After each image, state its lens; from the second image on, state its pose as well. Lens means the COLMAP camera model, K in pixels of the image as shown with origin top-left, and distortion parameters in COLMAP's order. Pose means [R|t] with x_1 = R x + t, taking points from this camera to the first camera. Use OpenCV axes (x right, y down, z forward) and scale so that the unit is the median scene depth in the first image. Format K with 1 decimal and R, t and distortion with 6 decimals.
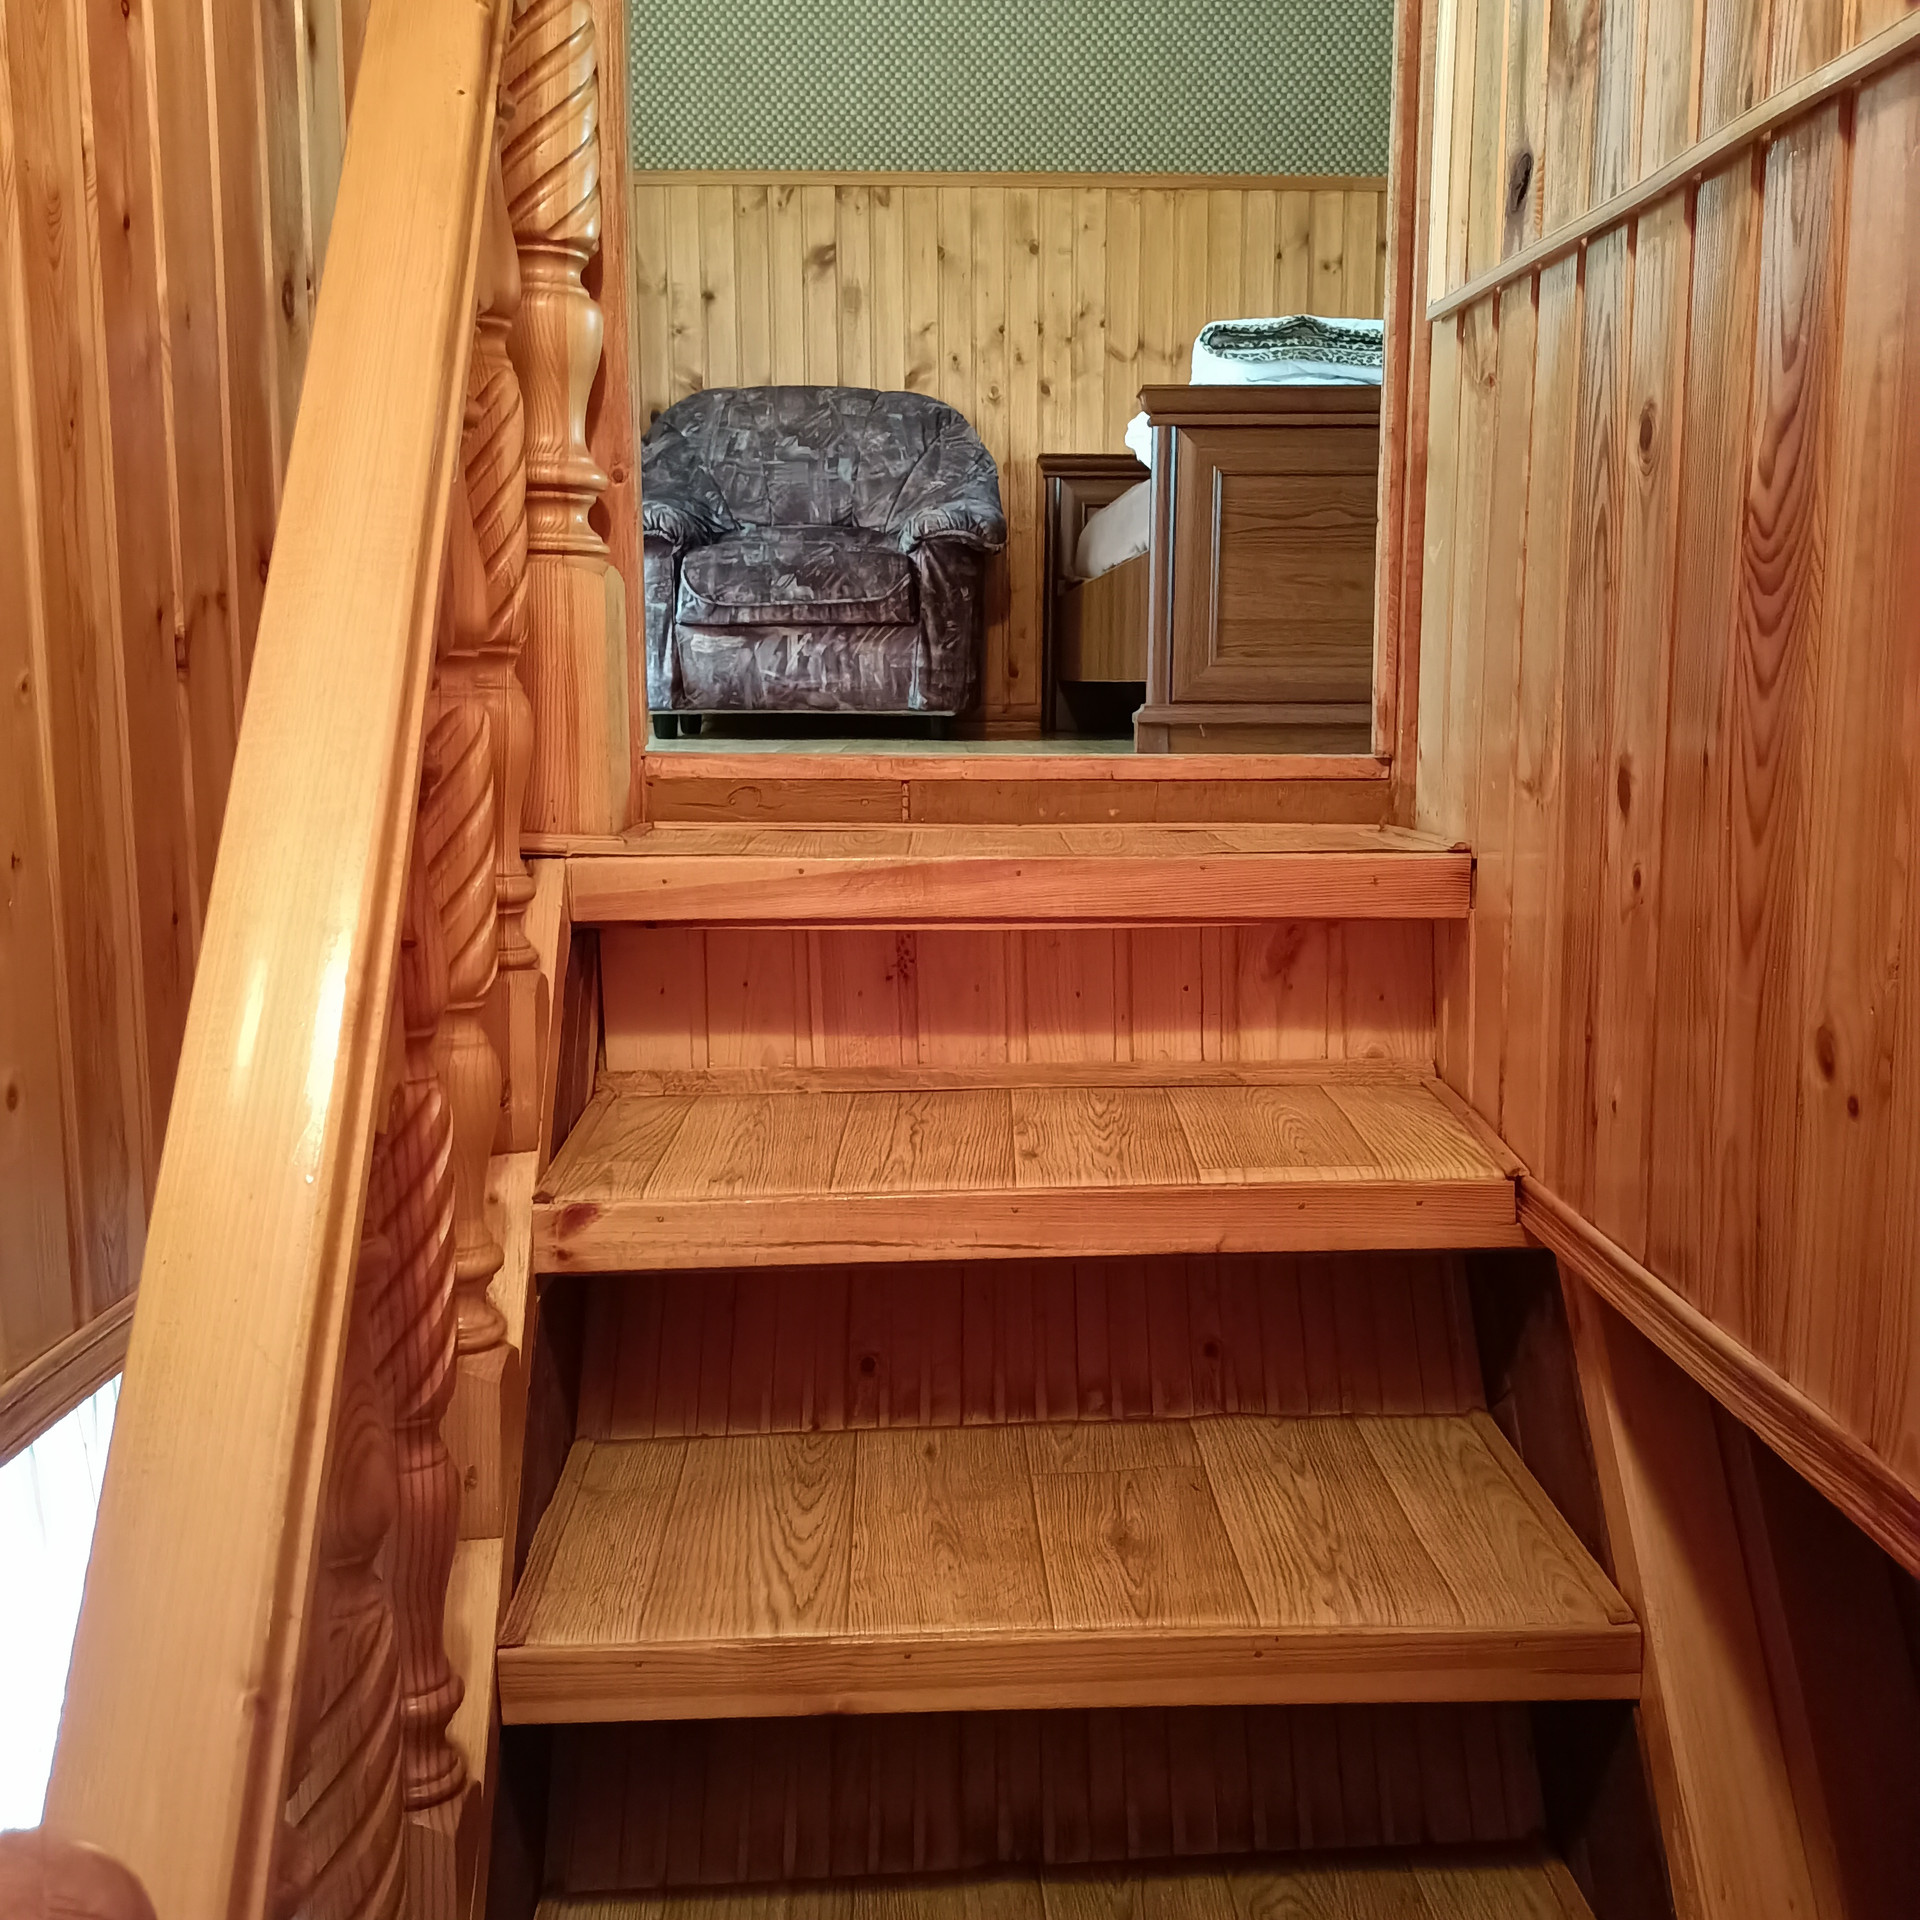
lens RADIAL K [[1879.0, 0, 963.4], [0, 1879.0, 954.6], [0, 0, 1]] dist [0.110929, -0.225453]
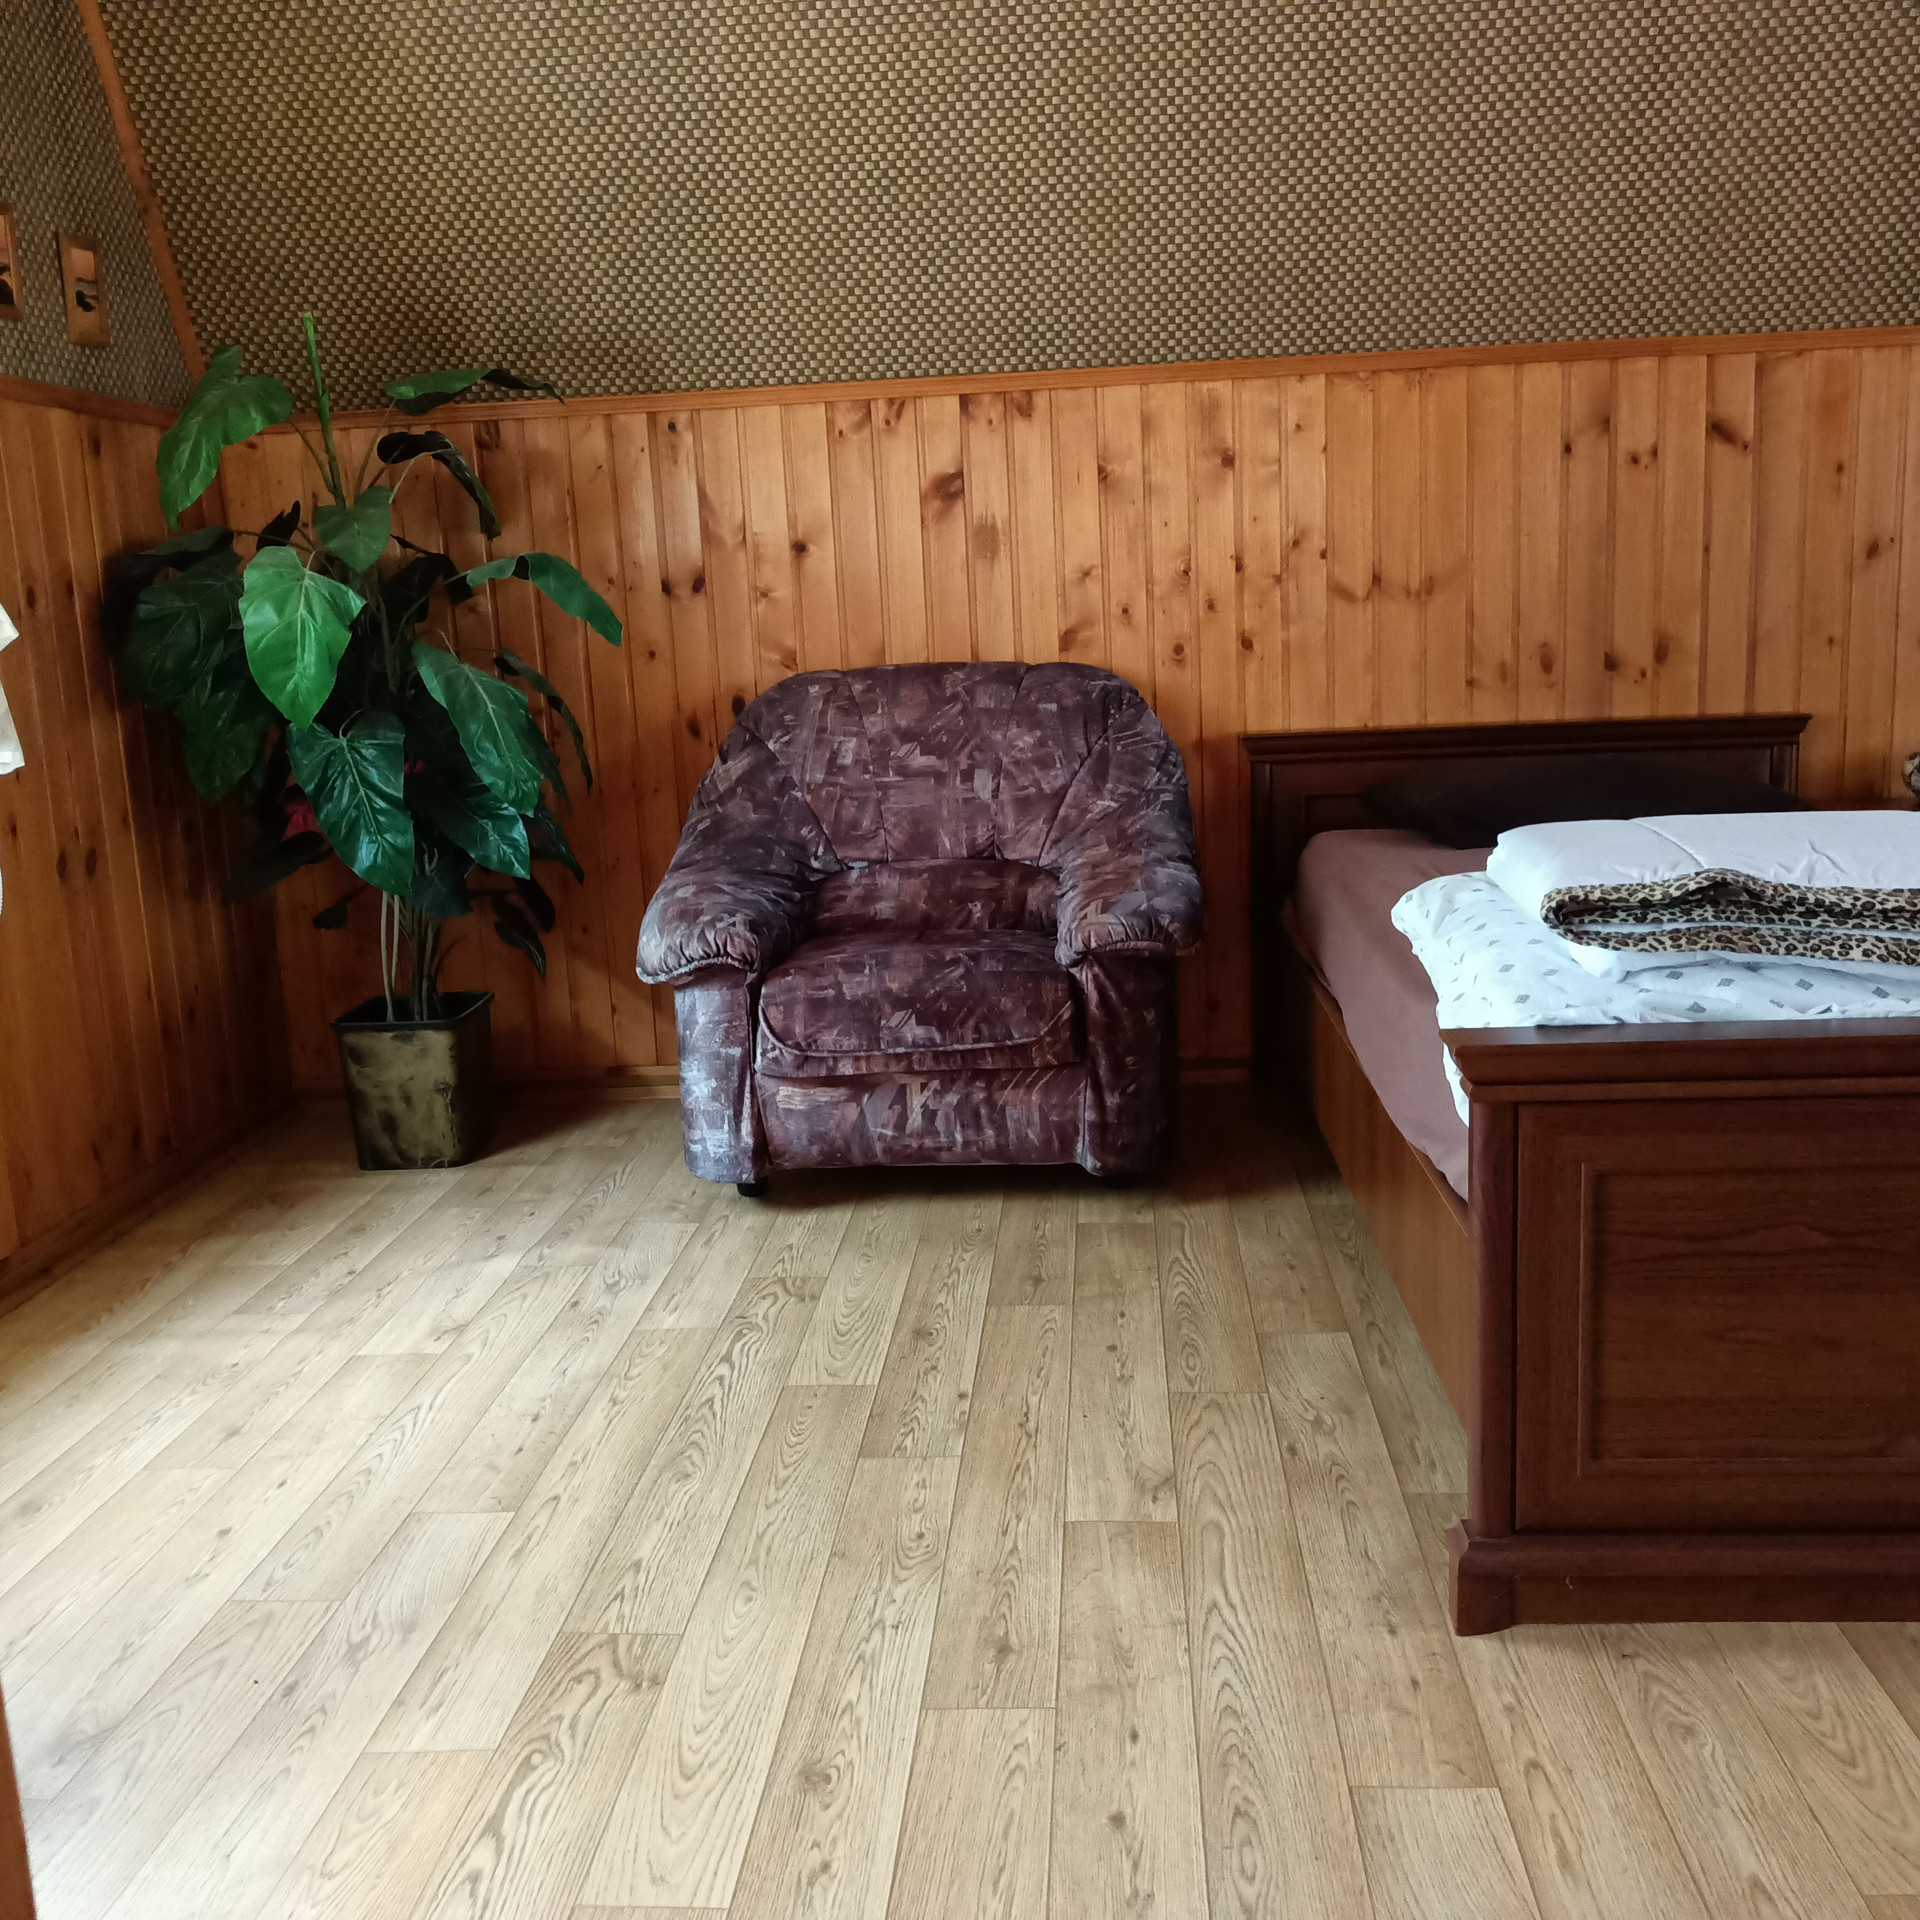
lens RADIAL K [[1879.0, 0, 963.4], [0, 1879.0, 954.6], [0, 0, 1]] dist [0.110929, -0.225453]
pose [[0.994856, -0.029030, -0.097050, 0.000397], [0.033695, 0.998337, 0.046779, -0.224156], [0.095530, -0.049809, 0.994180, 0.251458]]
